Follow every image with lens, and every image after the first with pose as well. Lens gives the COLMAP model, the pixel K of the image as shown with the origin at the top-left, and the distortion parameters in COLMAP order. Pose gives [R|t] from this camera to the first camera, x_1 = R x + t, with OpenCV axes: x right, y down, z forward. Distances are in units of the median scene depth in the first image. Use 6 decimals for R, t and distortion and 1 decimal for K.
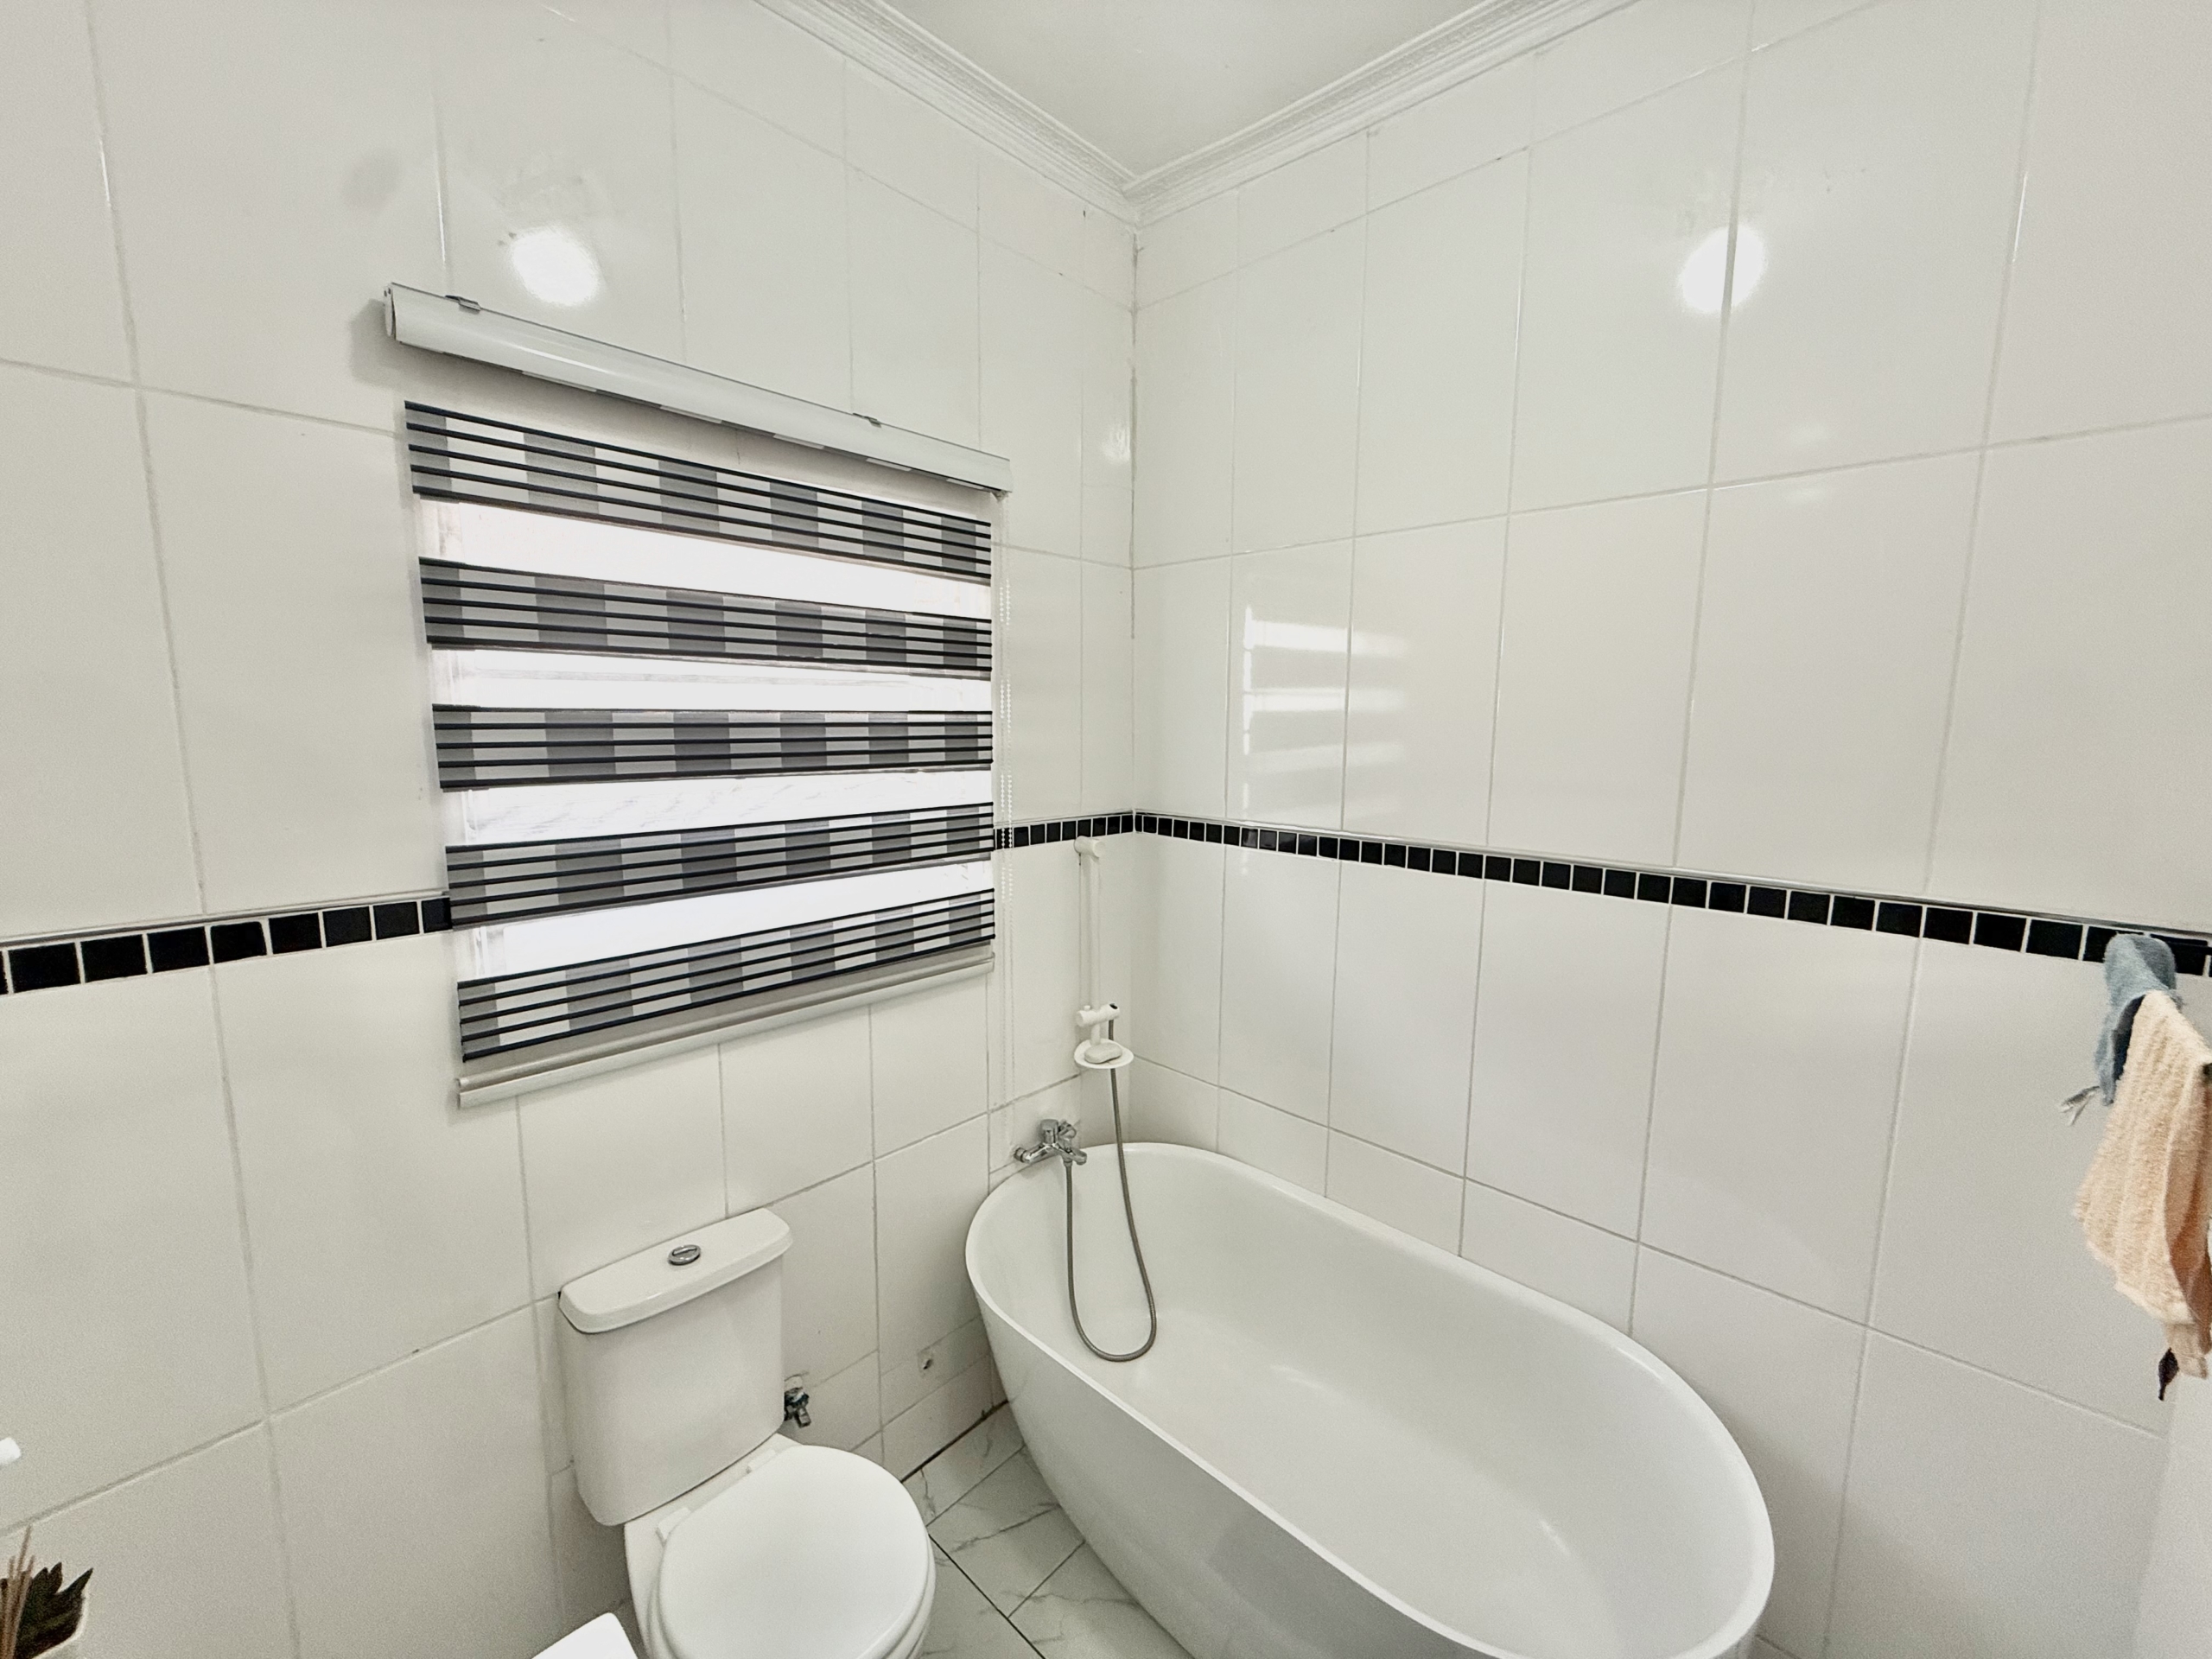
lens RADIAL K [[883.1, 0, 1106.0], [0, 883.1, 829.5], [0, 0, 1]] dist [-0.000618, 0.000186]
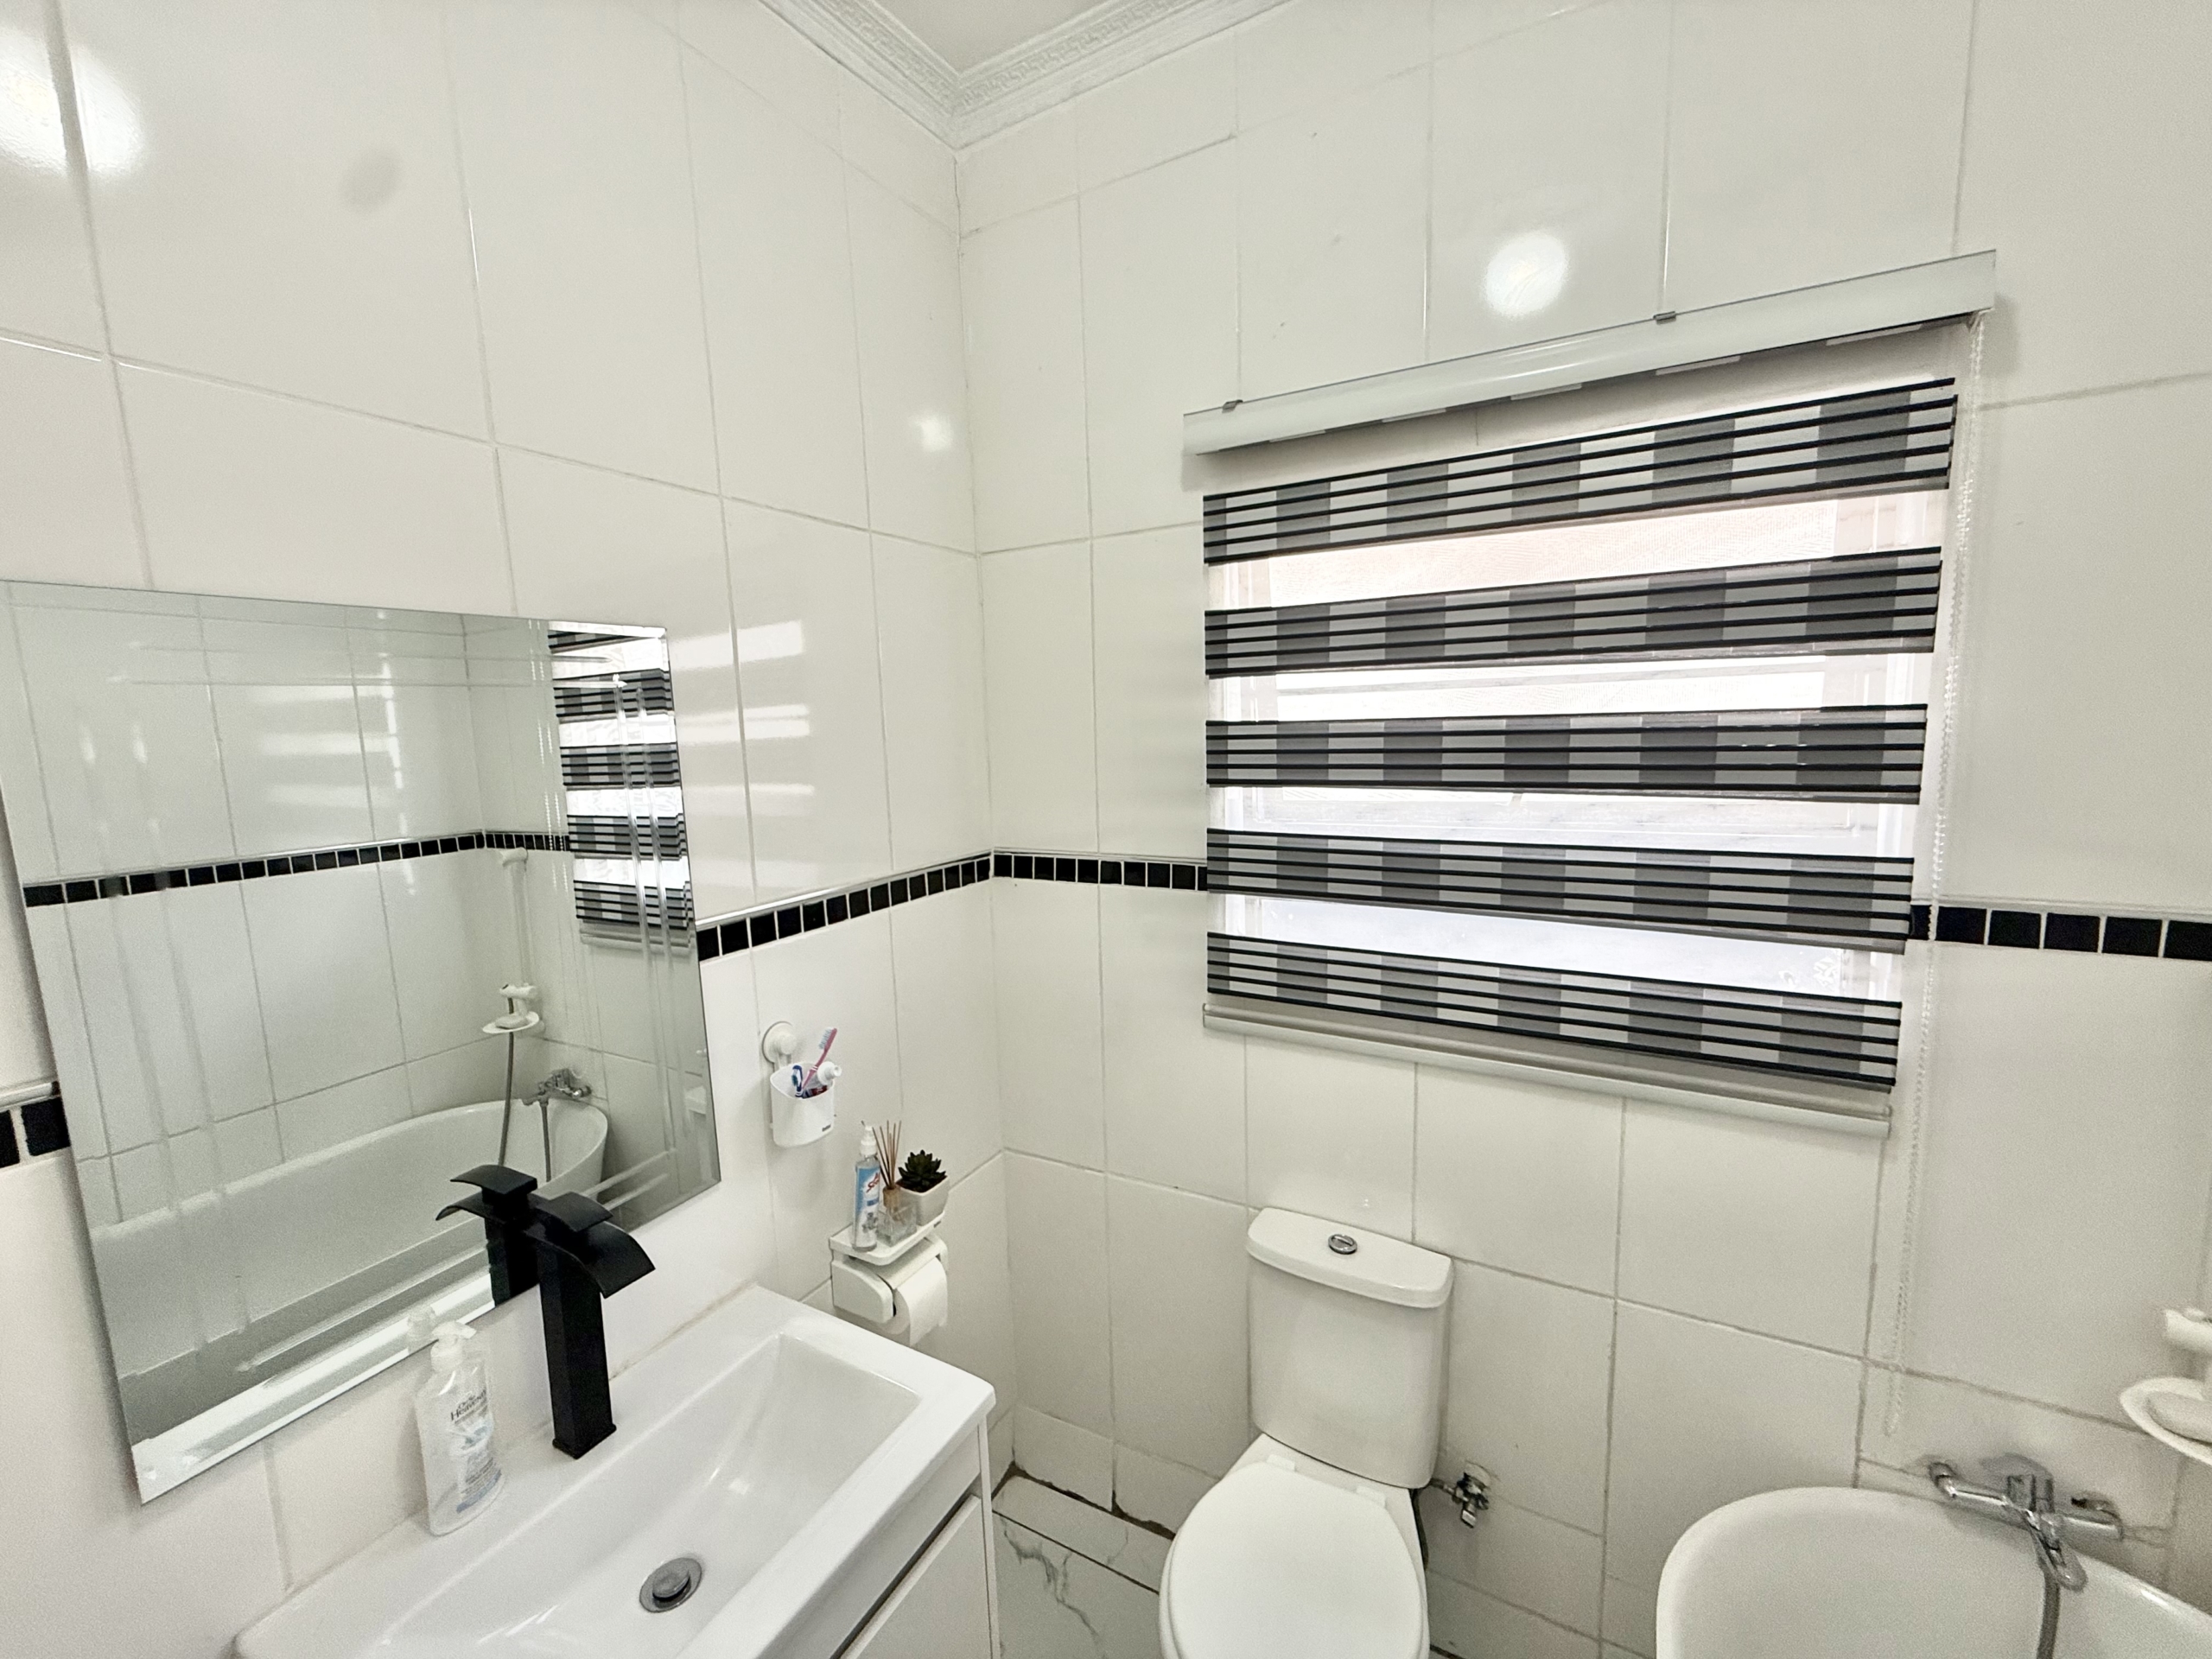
lens RADIAL K [[883.1, 0, 1106.0], [0, 883.1, 829.5], [0, 0, 1]] dist [-0.000618, 0.000186]
pose [[0.241310, 0.103142, -0.964951, 0.404208], [-0.098947, 0.991769, 0.081264, -0.058464], [0.965391, 0.075869, 0.249529, 0.431681]]
